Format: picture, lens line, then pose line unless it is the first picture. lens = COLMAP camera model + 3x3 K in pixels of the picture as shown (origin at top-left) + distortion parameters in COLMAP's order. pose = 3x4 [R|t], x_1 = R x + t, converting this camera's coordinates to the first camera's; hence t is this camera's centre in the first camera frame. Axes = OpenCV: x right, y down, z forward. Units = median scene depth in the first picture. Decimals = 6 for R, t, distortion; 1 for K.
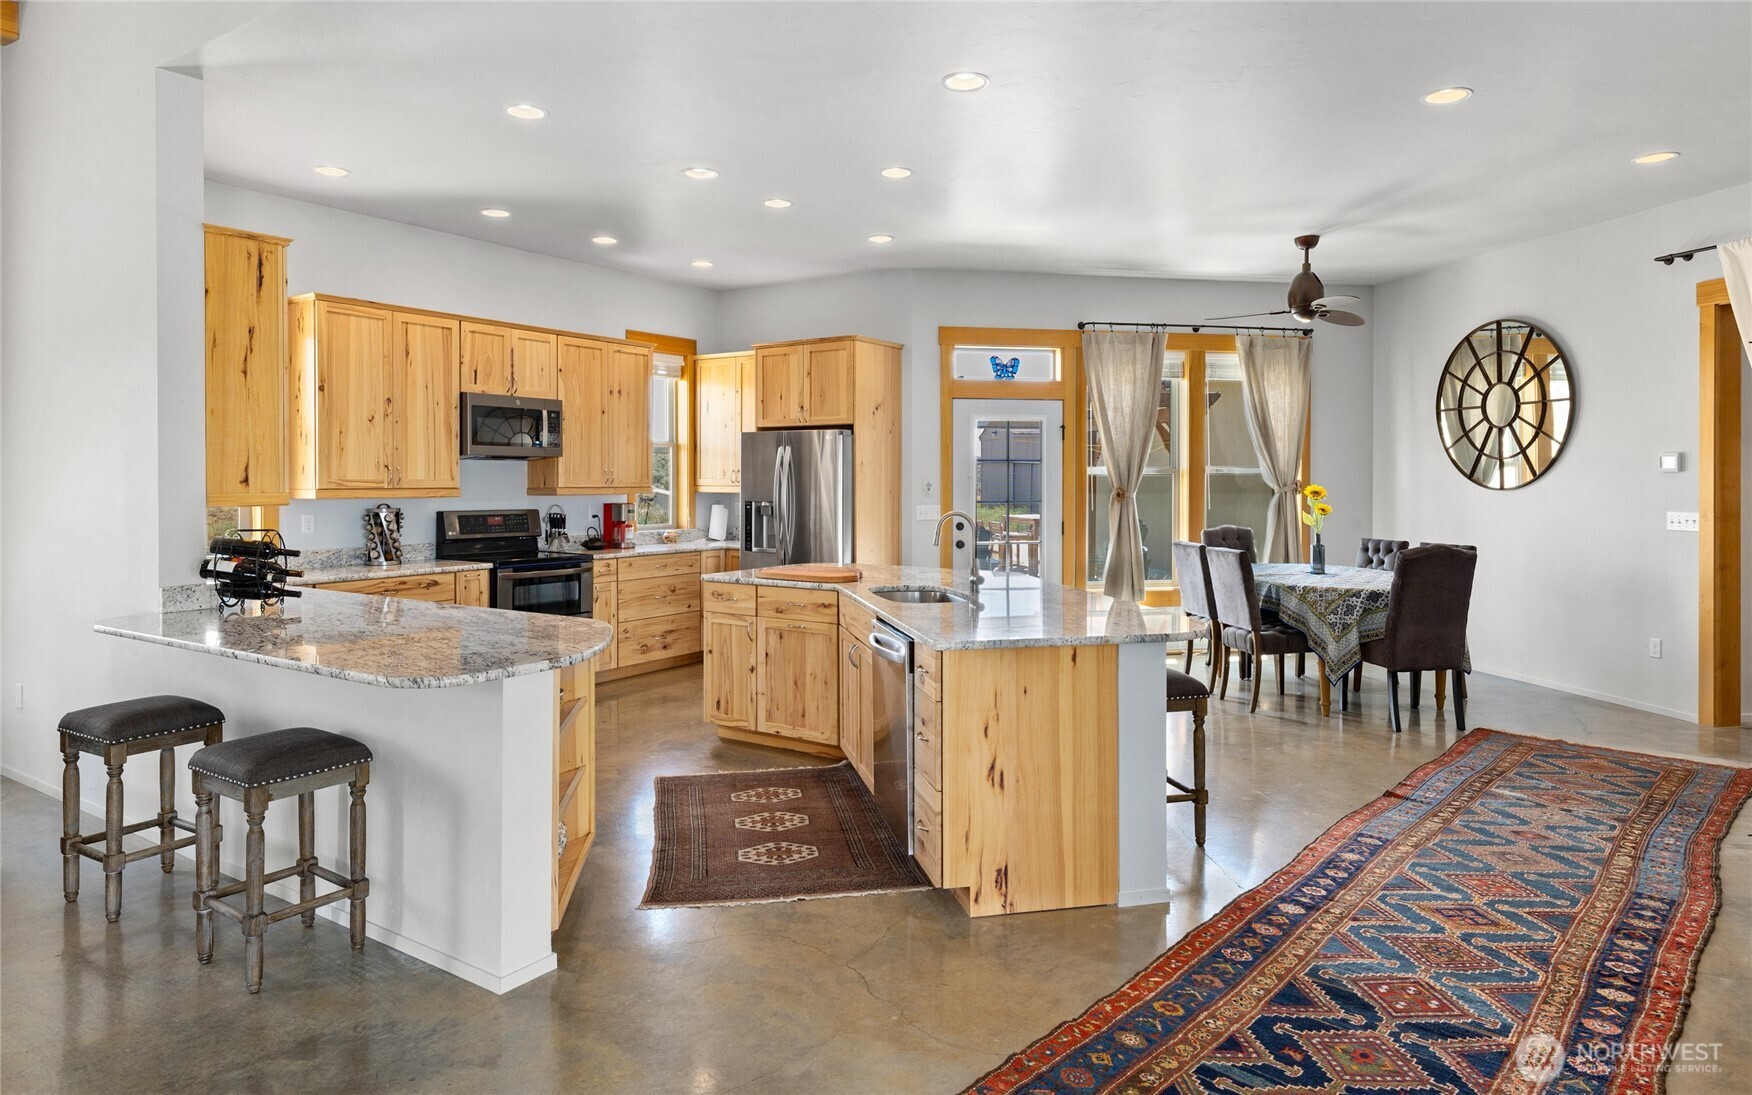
lens RADIAL K [[1029.7, 0, 876.8], [0, 1029.7, 482.2], [0, 0, 1]] dist [-0.000935, -0.000825]
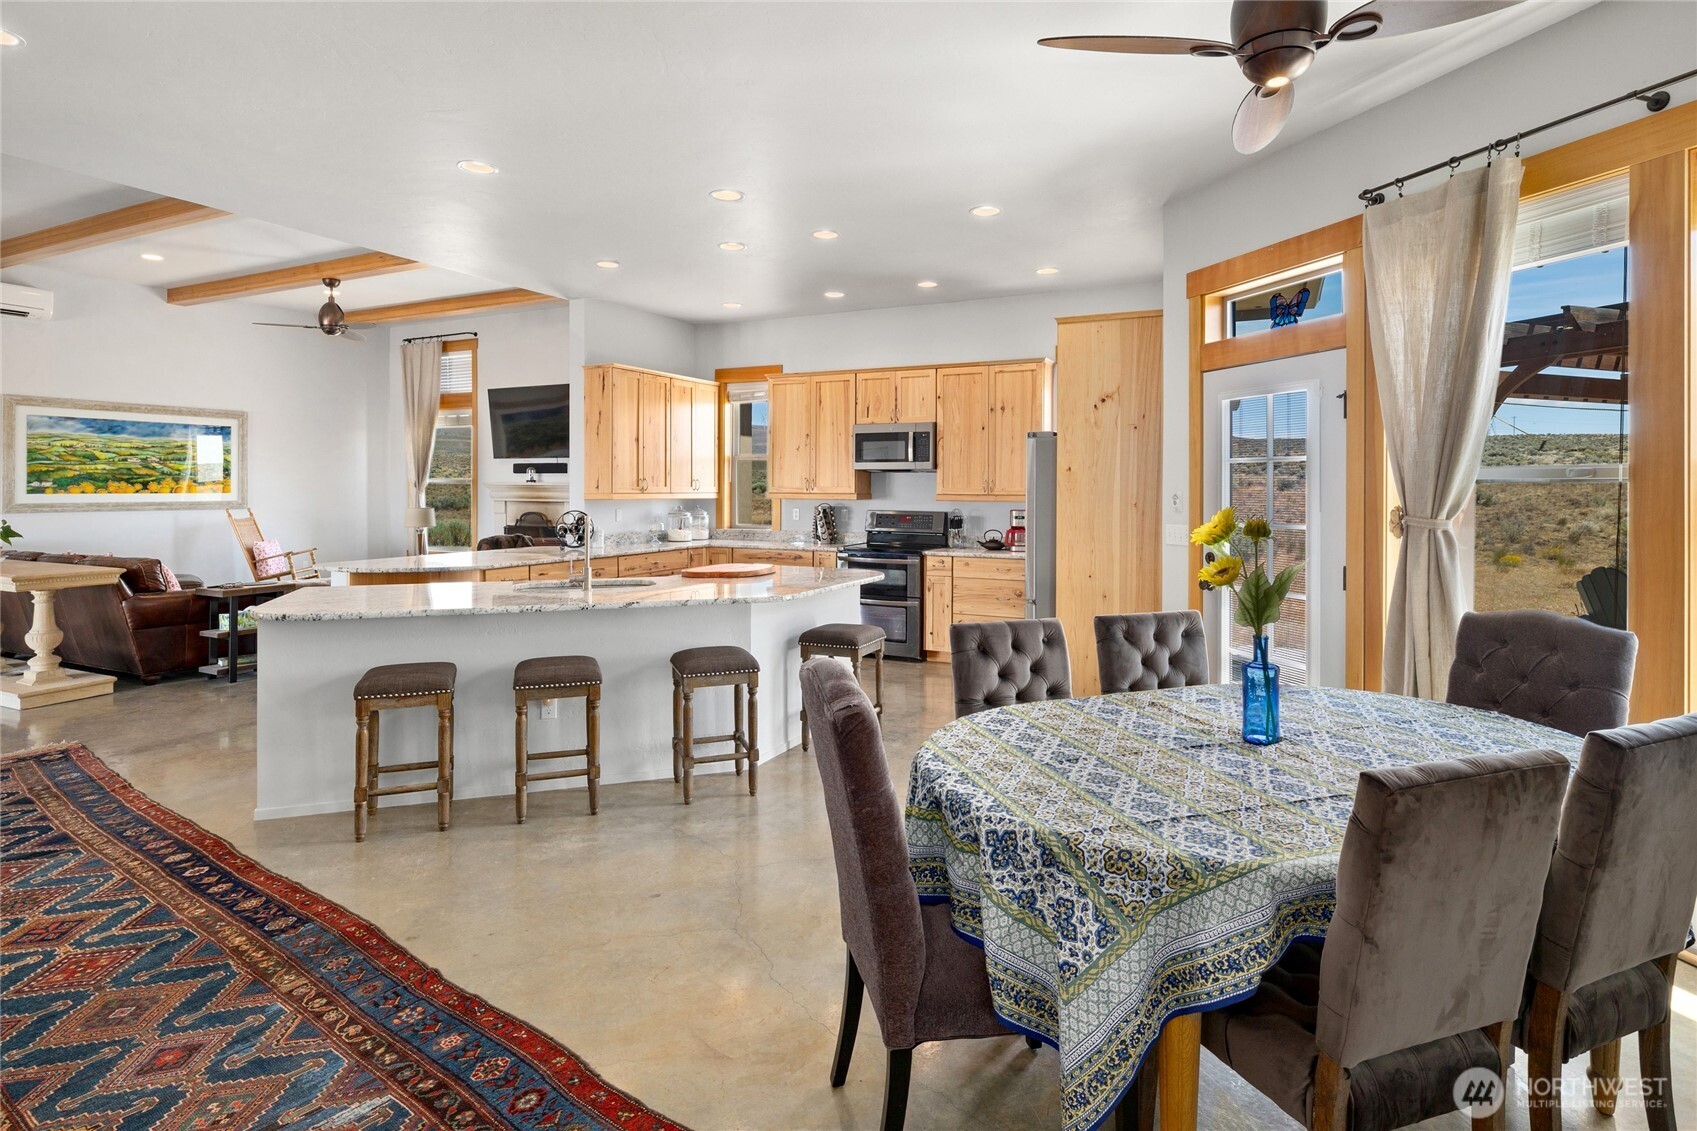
lens RADIAL K [[868.1, 0, 847.9], [0, 868.1, 488.1], [0, 0, 1]] dist [-0.002005, 0.001195]
pose [[0.123823, 0.002242, -0.992302, 0.684306], [-0.006313, 0.999979, 0.001472, -0.002890], [0.992284, 0.006082, 0.123835, 0.760517]]
